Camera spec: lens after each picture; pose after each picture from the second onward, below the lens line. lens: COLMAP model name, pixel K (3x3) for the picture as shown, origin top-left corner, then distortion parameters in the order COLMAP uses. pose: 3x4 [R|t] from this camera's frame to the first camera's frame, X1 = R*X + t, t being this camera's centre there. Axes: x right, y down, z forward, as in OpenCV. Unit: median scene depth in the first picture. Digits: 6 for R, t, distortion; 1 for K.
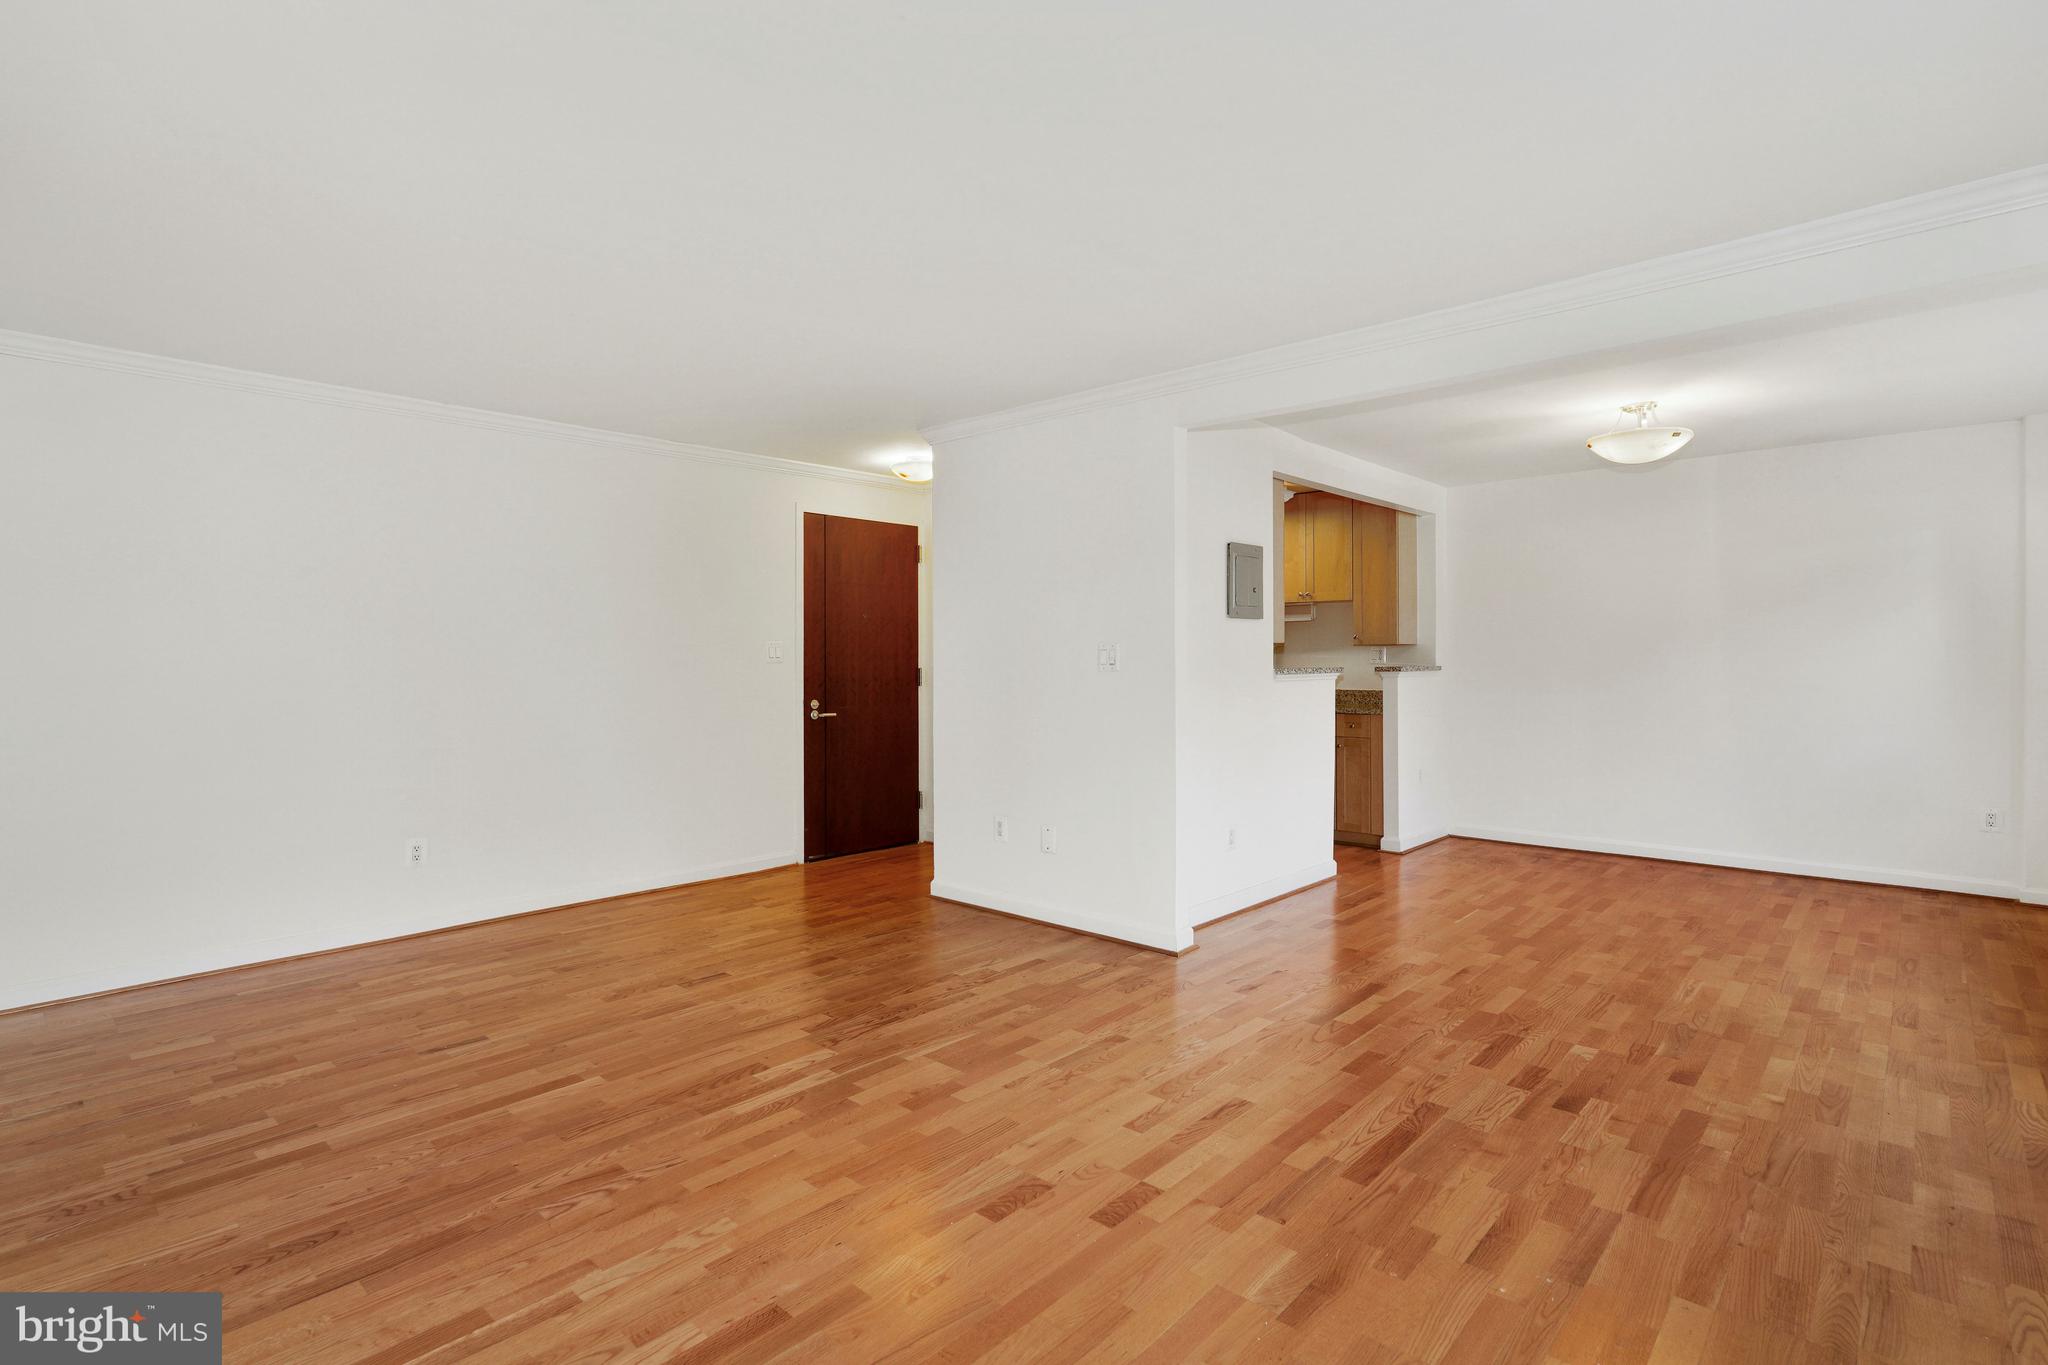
lens RADIAL K [[991.2, 0, 1029.3], [0, 991.2, 672.2], [0, 0, 1]] dist [-0.007276, 0.003956]
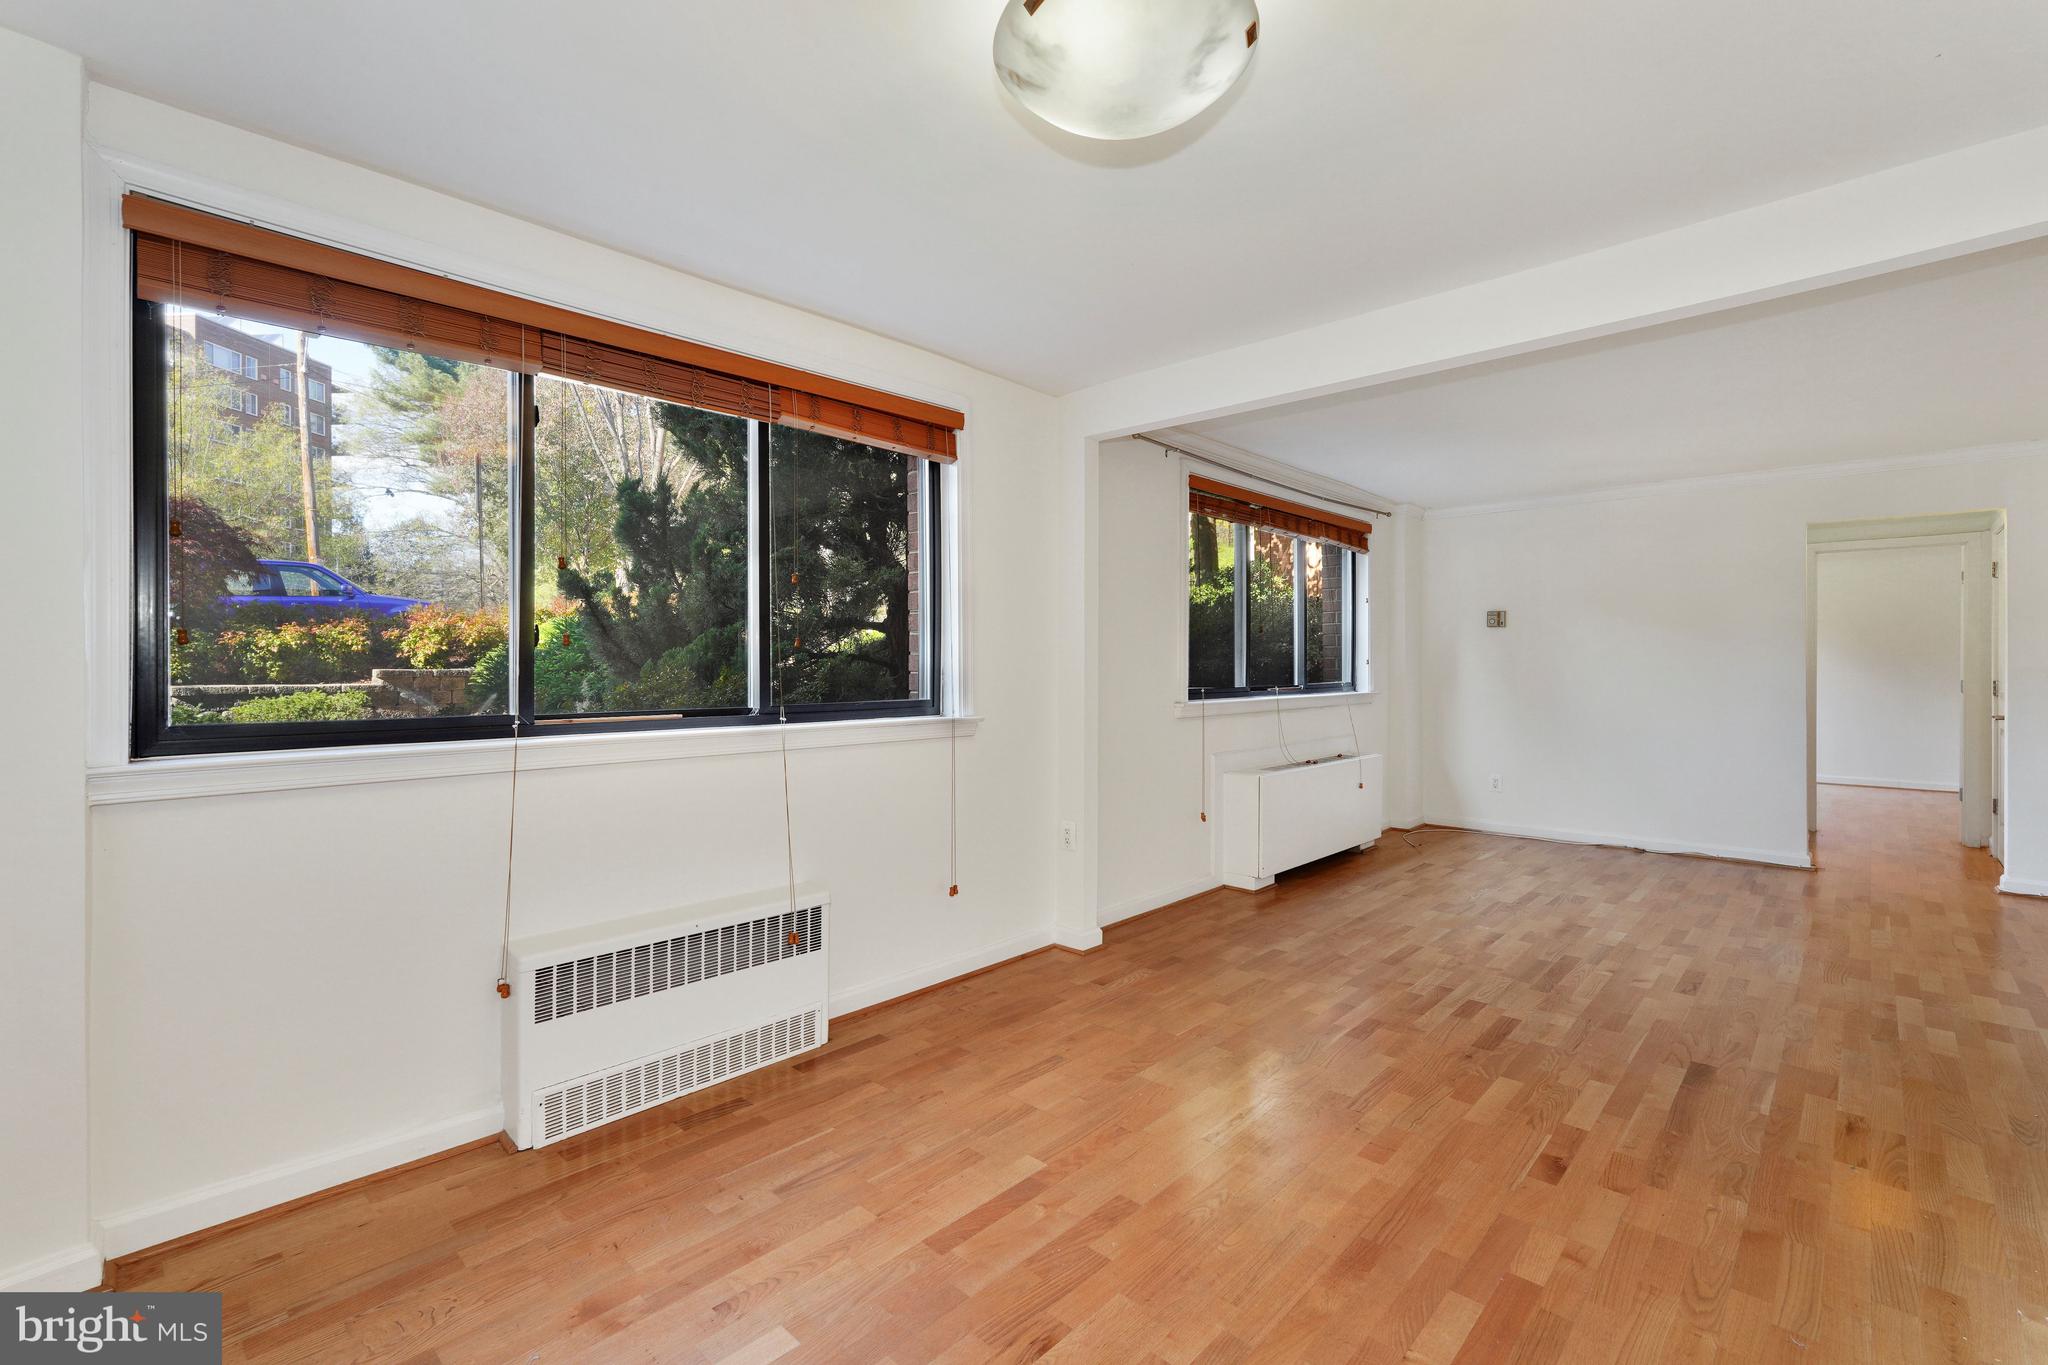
lens RADIAL K [[903.7, 0, 1025.9], [0, 903.7, 673.7], [0, 0, 1]] dist [-0.009385, 0.005254]
pose [[-0.999855, 0.004307, 0.016500, 0.870364], [0.004703, 0.999699, 0.024072, -0.025841], [-0.016391, 0.024146, -0.999574, 1.779124]]
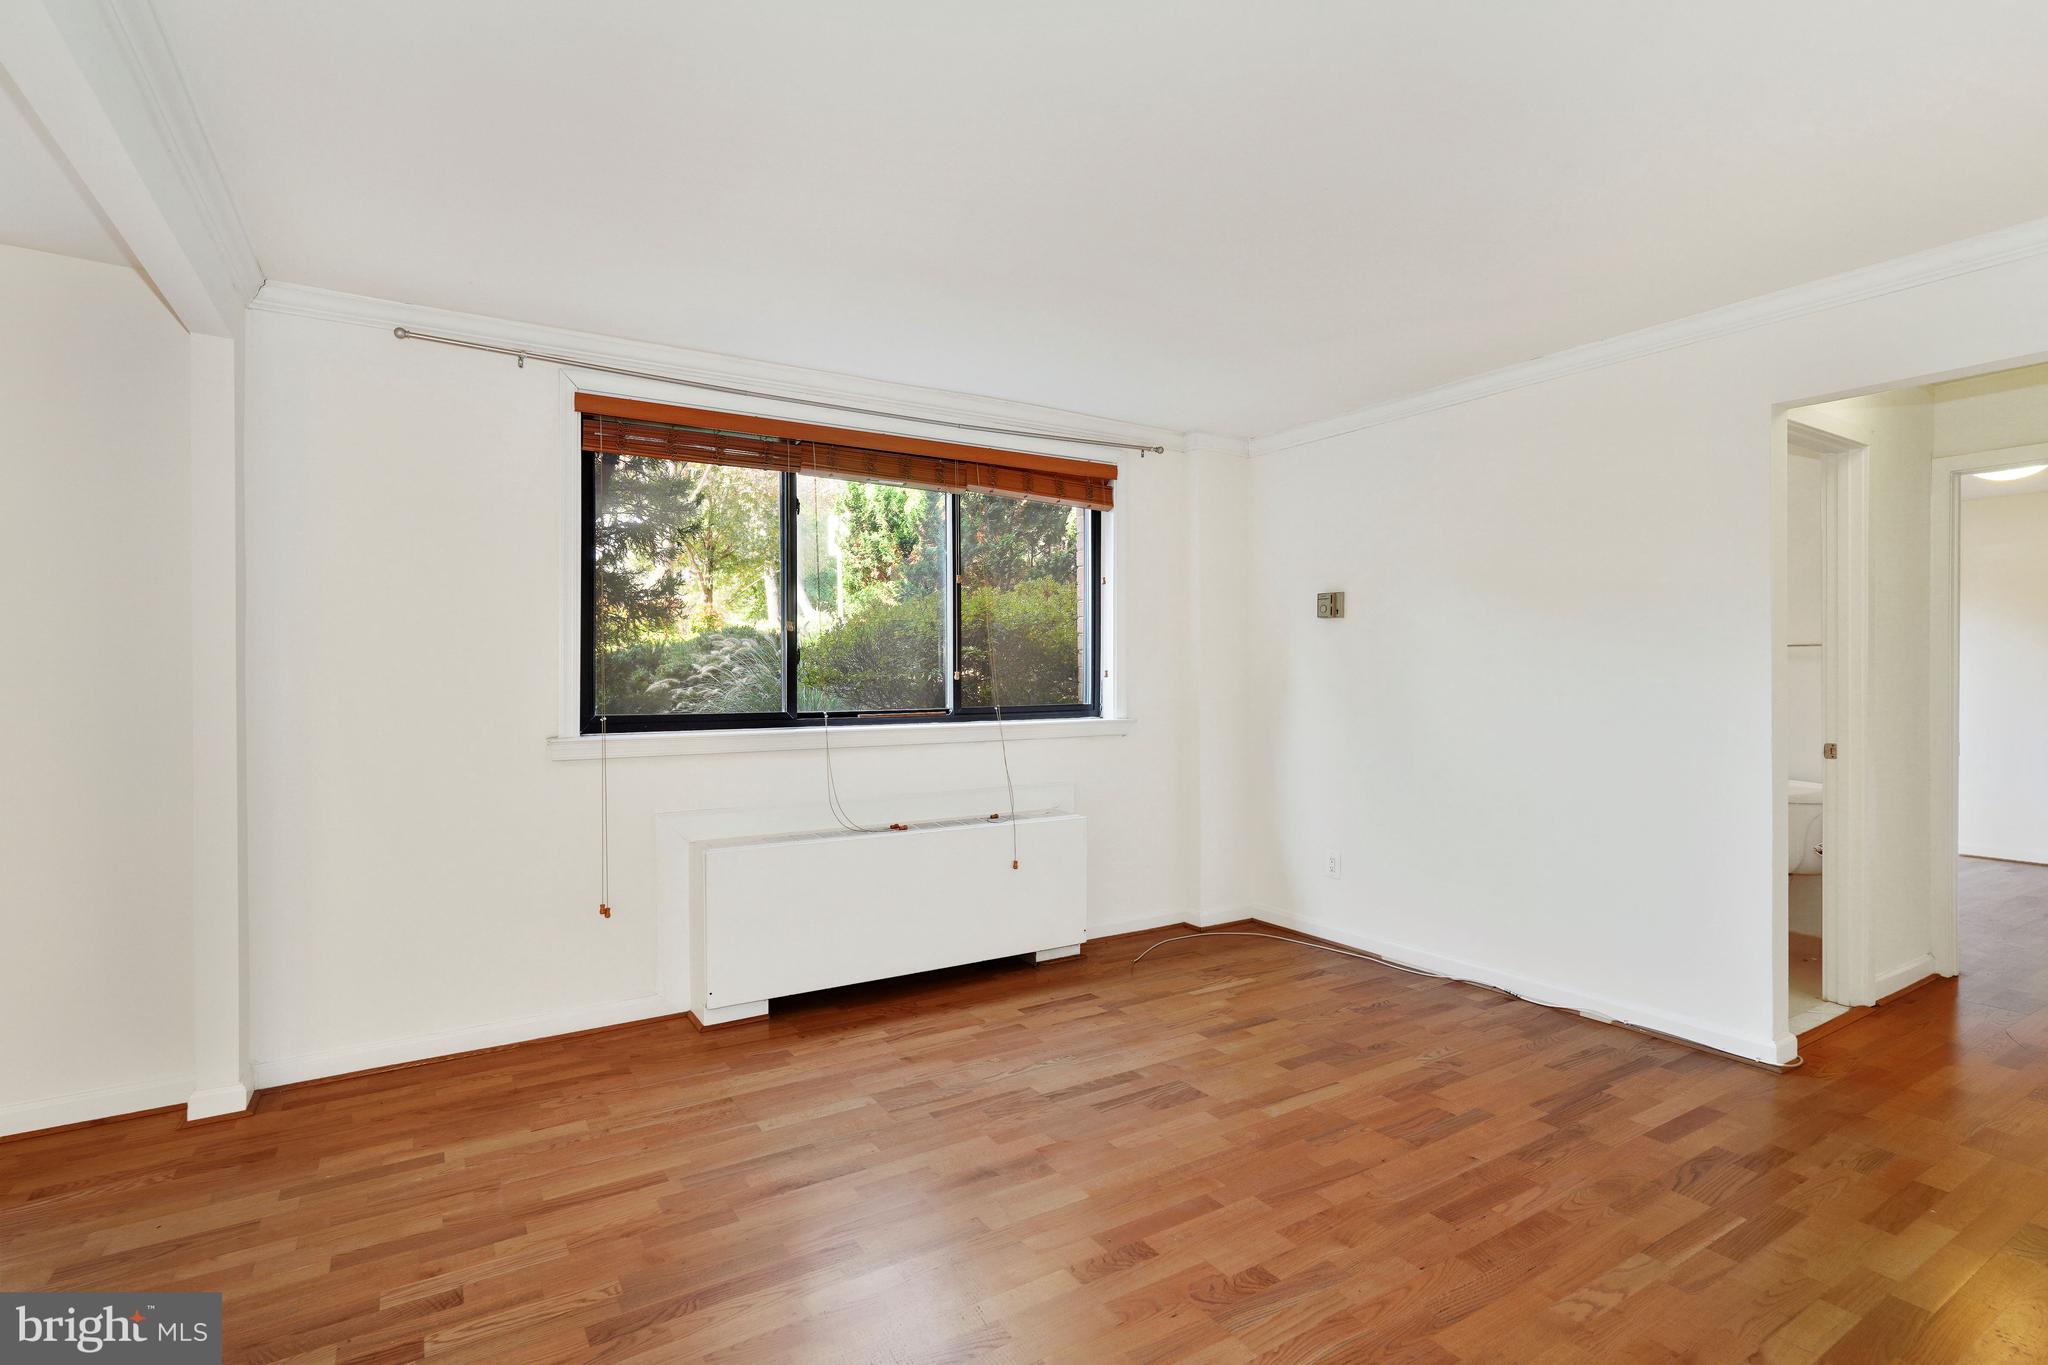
lens RADIAL K [[991.2, 0, 1021.8], [0, 991.2, 681.3], [0, 0, 1]] dist [-0.007276, 0.003956]
pose [[-0.962835, 0.005491, 0.270036, -0.047173], [0.011015, 0.999760, 0.018944, -0.017674], [-0.269867, 0.021214, -0.962664, 1.242382]]
